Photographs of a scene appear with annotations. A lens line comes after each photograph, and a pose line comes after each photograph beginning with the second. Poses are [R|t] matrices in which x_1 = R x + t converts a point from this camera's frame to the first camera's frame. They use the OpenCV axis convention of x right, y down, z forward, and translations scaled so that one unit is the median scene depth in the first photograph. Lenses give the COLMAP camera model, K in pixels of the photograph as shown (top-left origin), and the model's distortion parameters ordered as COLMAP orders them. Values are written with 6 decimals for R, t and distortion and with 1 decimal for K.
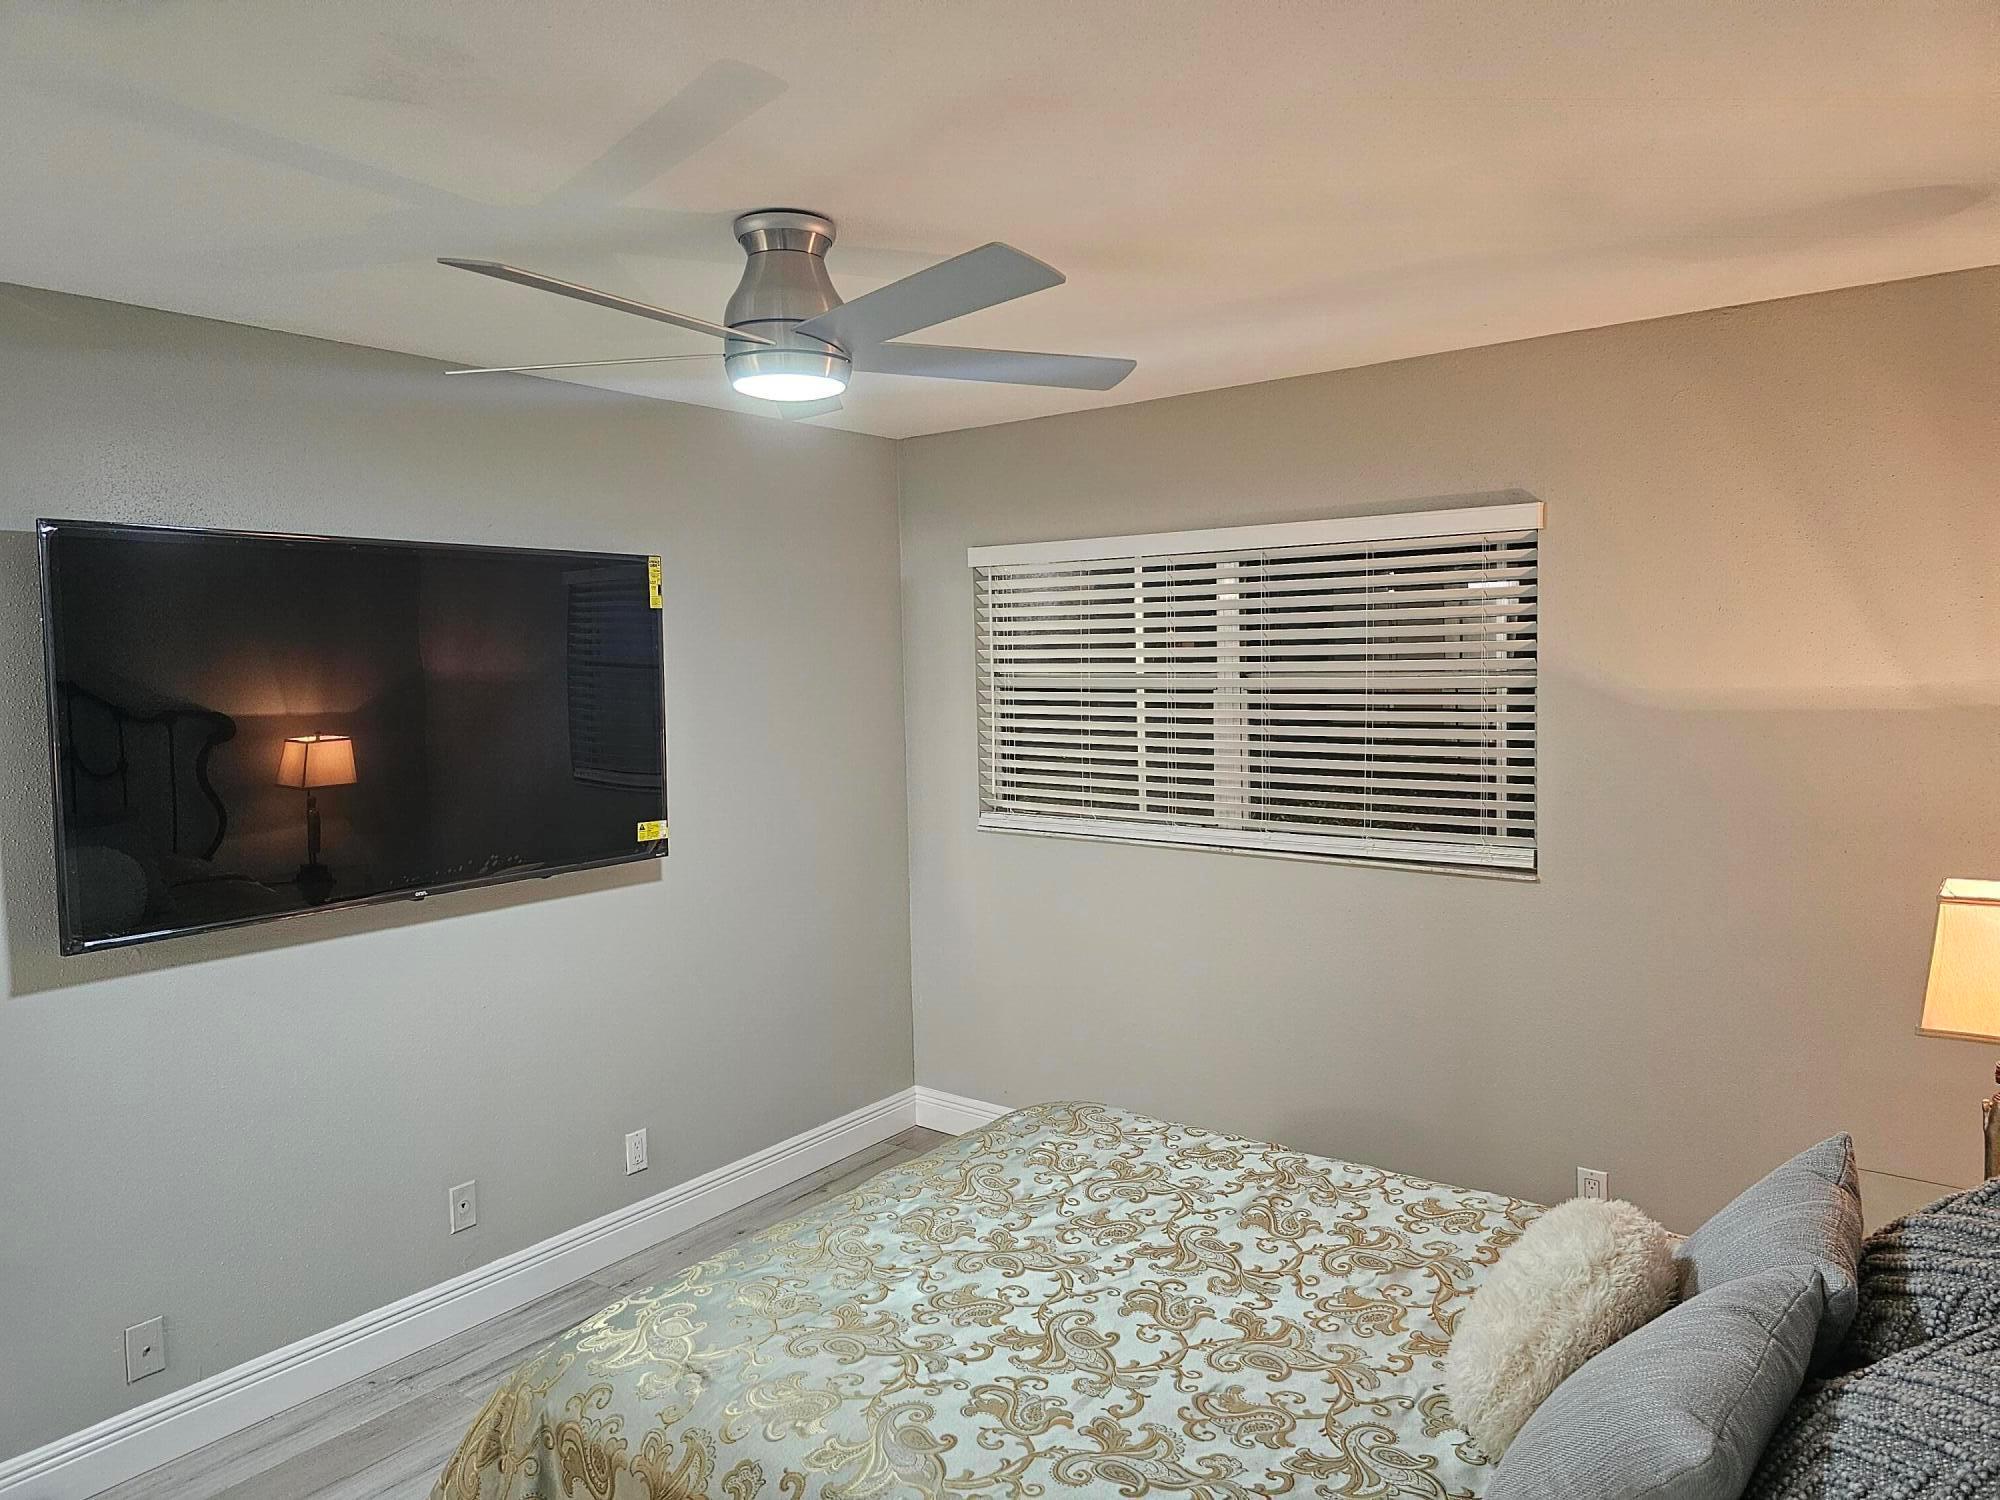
lens RADIAL K [[1360.8, 0, 1000.0], [0, 1360.8, 750.0], [0, 0, 1]] dist [0.045469, -0.001650]
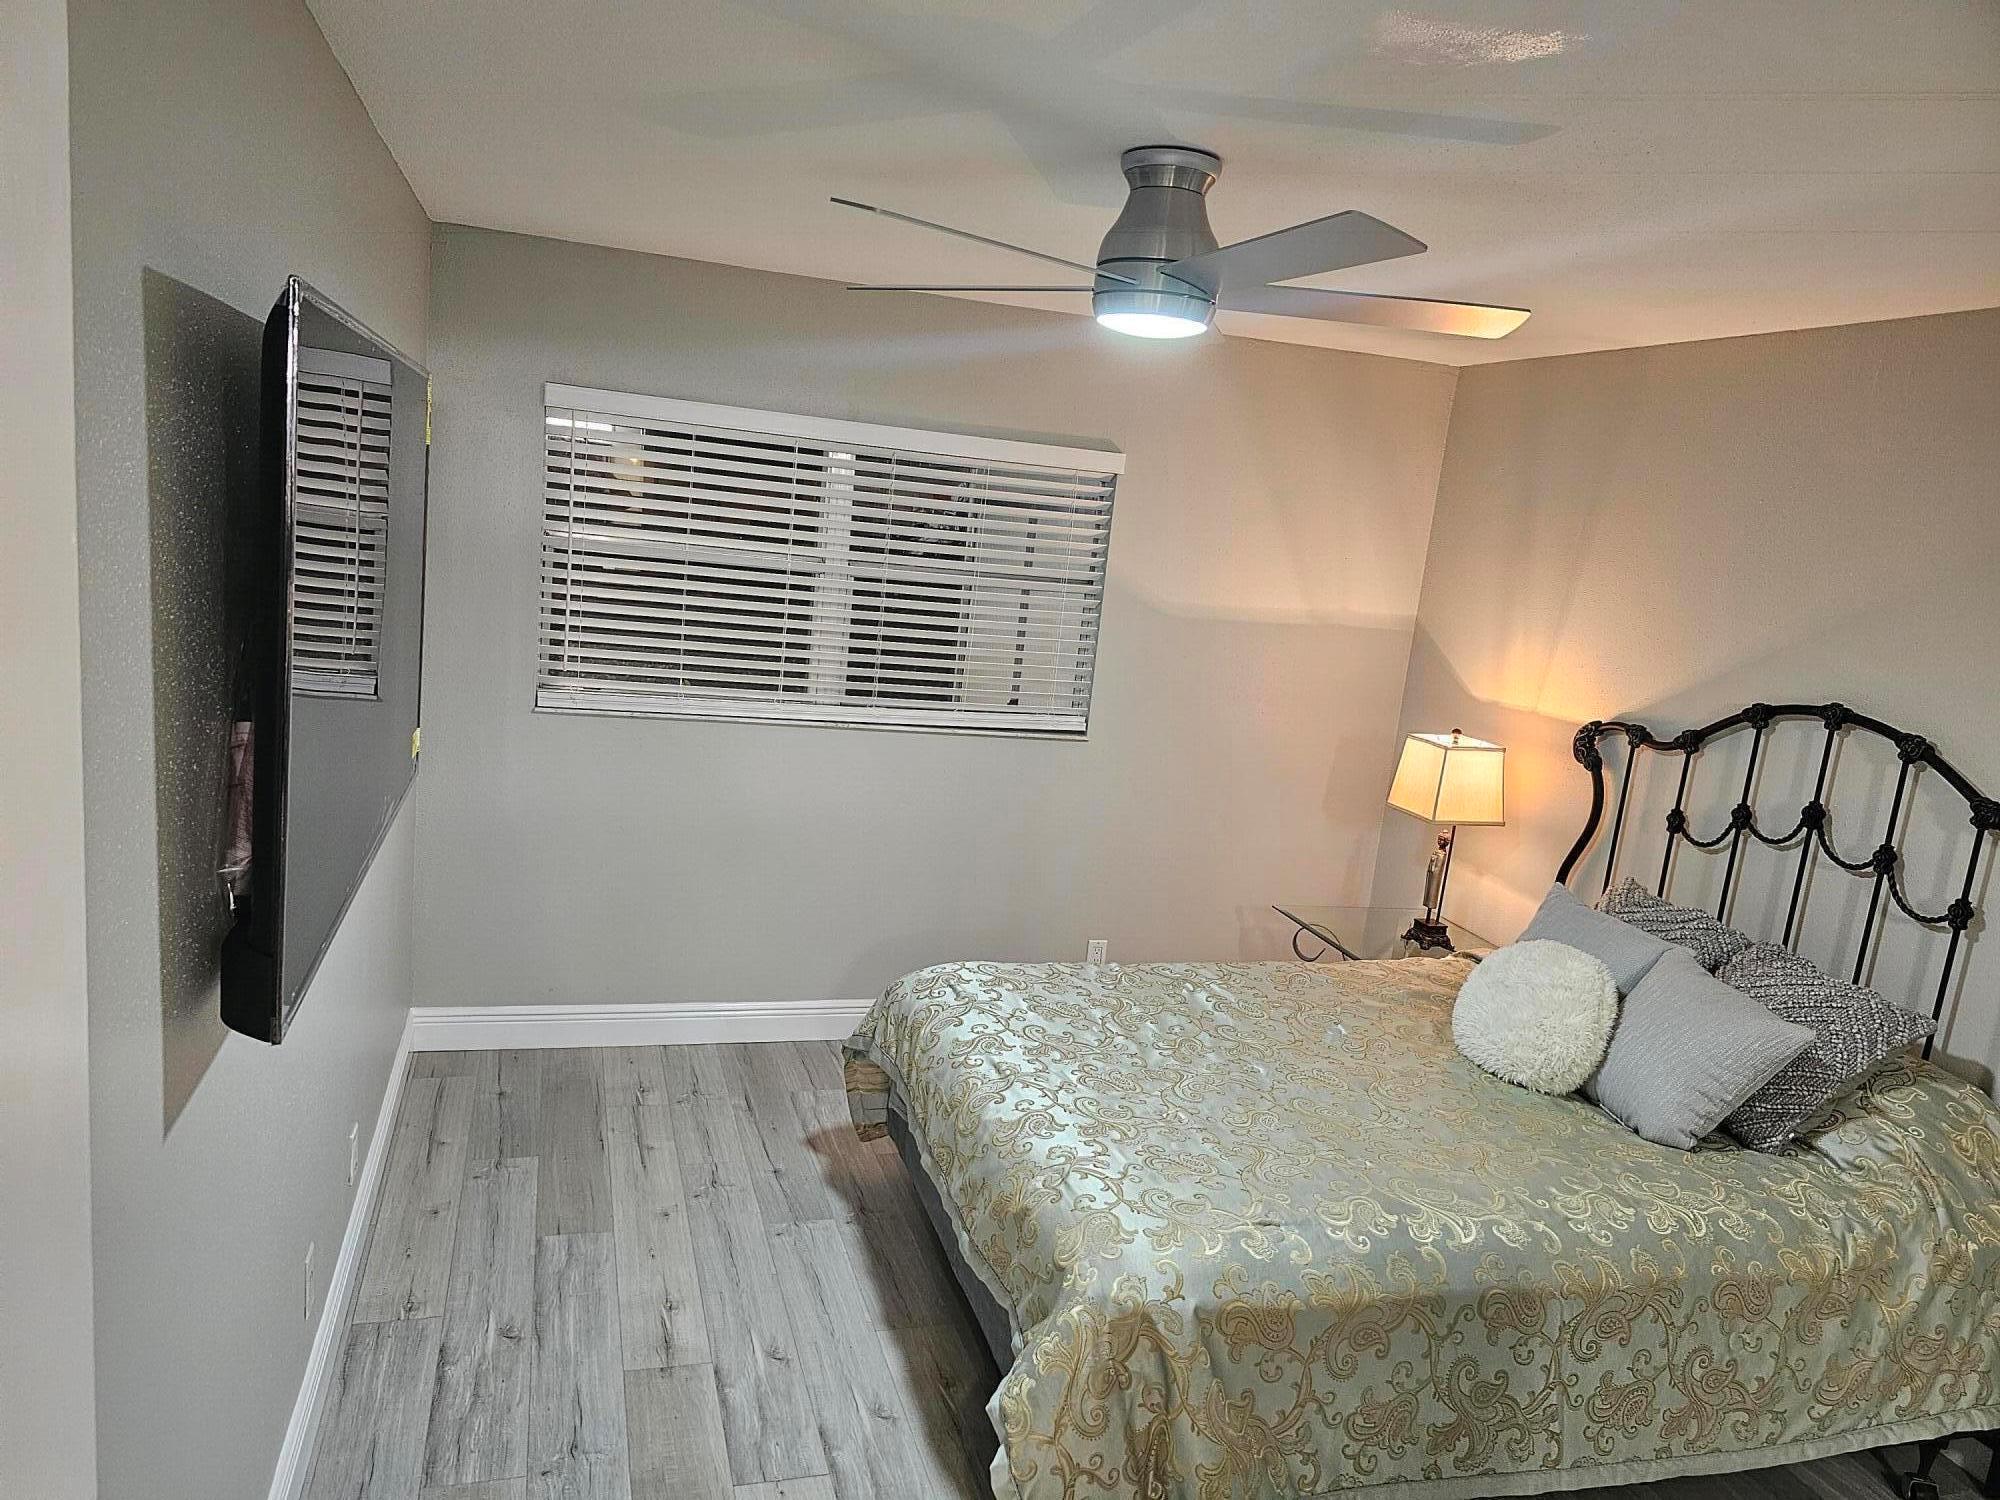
lens RADIAL K [[1360.8, 0, 1000.0], [0, 1360.8, 750.0], [0, 0, 1]] dist [0.045469, -0.001650]
pose [[0.574050, -0.064469, 0.816279, -0.639770], [-0.046282, 0.992747, 0.110954, -0.032788], [-0.817511, -0.101472, 0.566903, 0.279219]]
